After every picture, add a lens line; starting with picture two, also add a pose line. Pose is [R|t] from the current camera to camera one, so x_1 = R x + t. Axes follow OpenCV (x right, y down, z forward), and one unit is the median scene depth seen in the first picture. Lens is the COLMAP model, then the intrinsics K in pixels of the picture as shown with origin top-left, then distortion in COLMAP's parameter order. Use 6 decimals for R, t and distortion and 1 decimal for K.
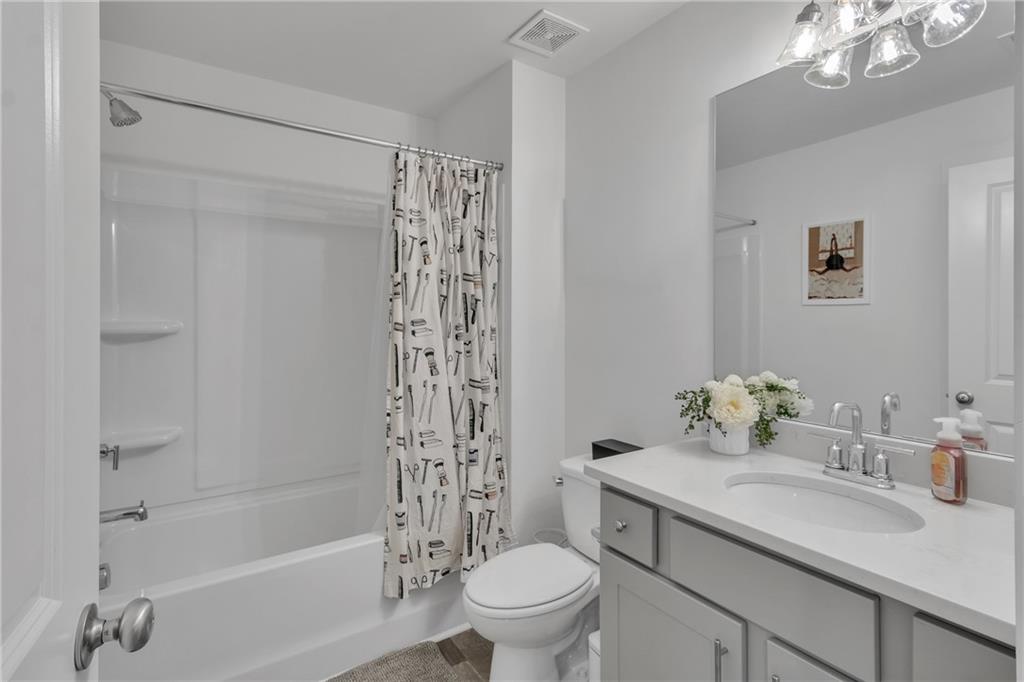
lens RADIAL K [[496.2, 0, 523.3], [0, 496.2, 312.8], [0, 0, 1]] dist [0.006471, 0.001867]
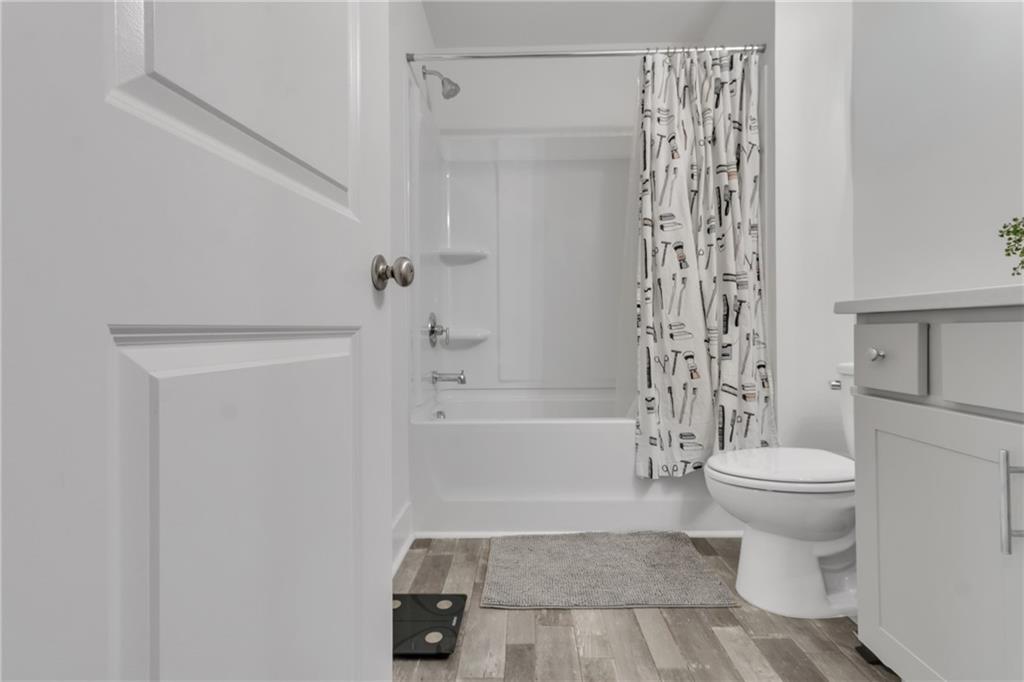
lens RADIAL K [[496.2, 0, 515.3], [0, 496.2, 337.8], [0, 0, 1]] dist [0.006471, 0.001867]
pose [[0.814065, -0.008838, -0.580707, 0.125894], [0.008883, 0.999957, -0.002766, 0.267036], [0.580706, -0.002907, 0.814108, -0.015018]]
